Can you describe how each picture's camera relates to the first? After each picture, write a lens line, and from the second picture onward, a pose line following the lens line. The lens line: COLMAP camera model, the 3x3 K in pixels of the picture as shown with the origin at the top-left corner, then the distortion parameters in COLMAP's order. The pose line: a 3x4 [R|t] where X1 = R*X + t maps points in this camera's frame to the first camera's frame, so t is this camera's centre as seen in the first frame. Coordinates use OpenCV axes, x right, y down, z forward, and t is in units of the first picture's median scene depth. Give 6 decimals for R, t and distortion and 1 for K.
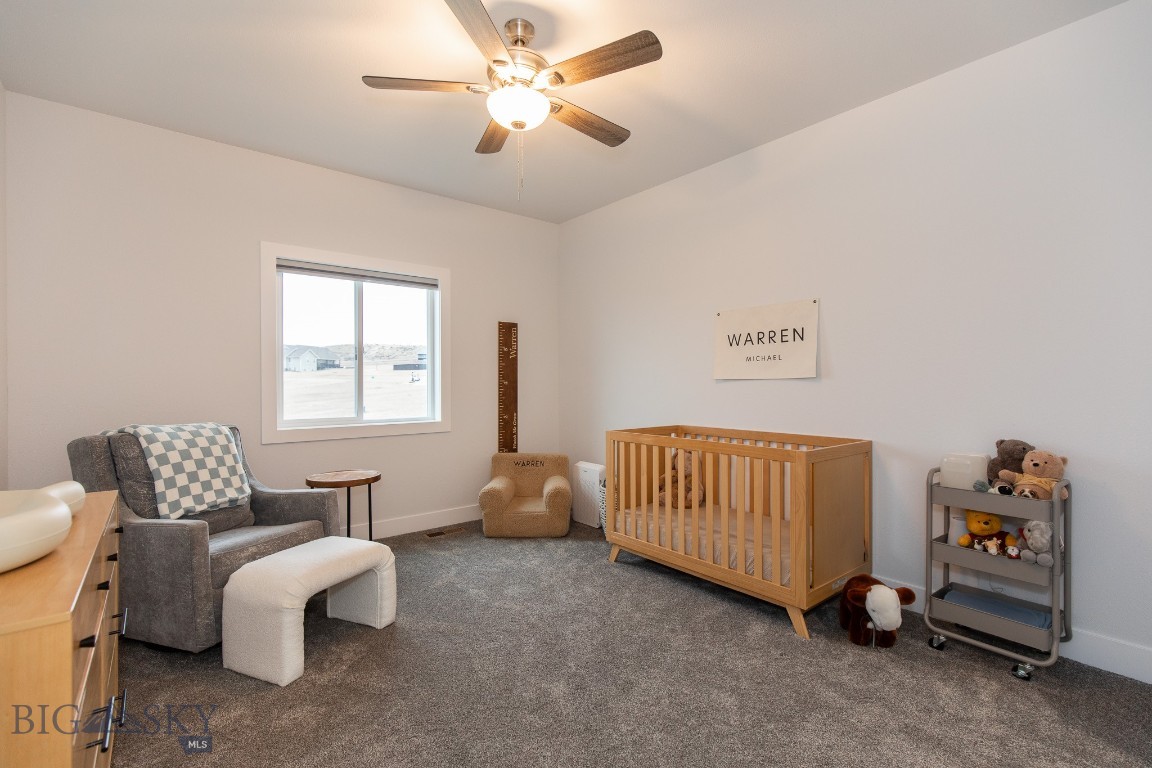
lens RADIAL K [[510.0, 0, 575.8], [0, 510.0, 412.8], [0, 0, 1]] dist [0.015219, -0.000224]
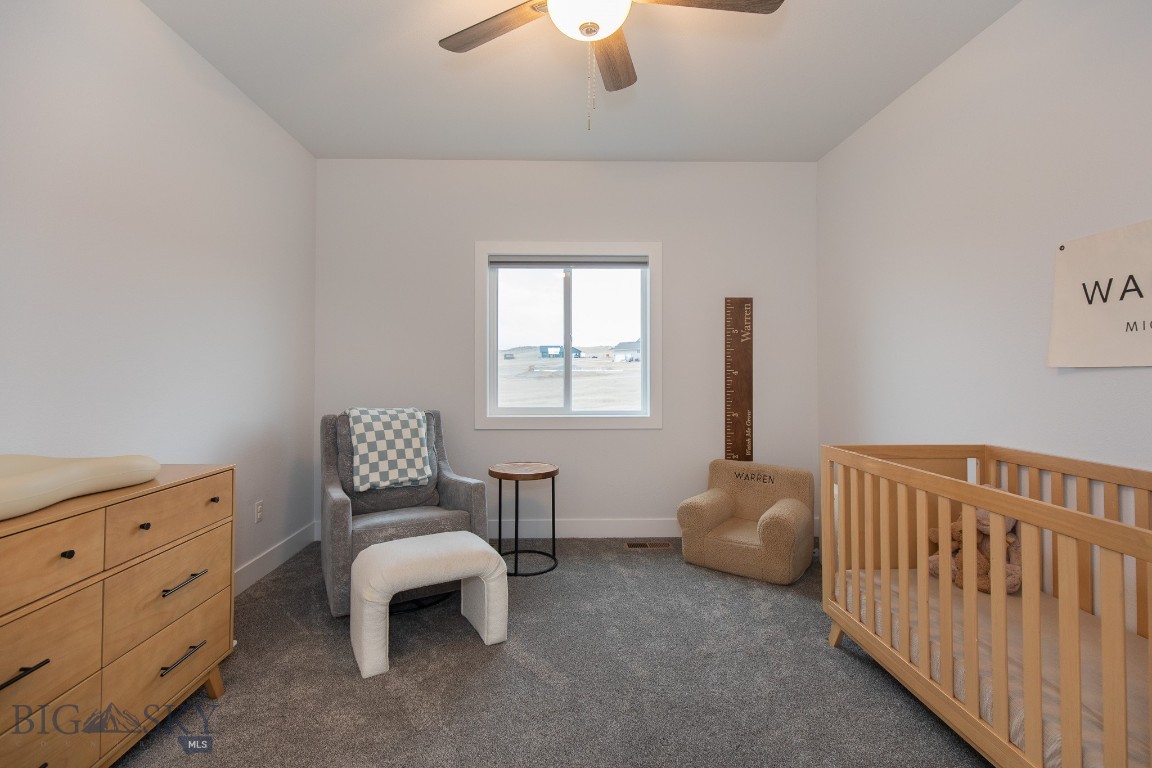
lens RADIAL K [[522.7, 0, 578.9], [0, 522.7, 383.8], [0, 0, 1]] dist [0.015994, -0.004835]
pose [[0.792438, 0.015012, -0.609768, 0.217962], [-0.037254, 0.999022, -0.023818, -0.015695], [0.608814, 0.041590, 0.792222, 0.249102]]
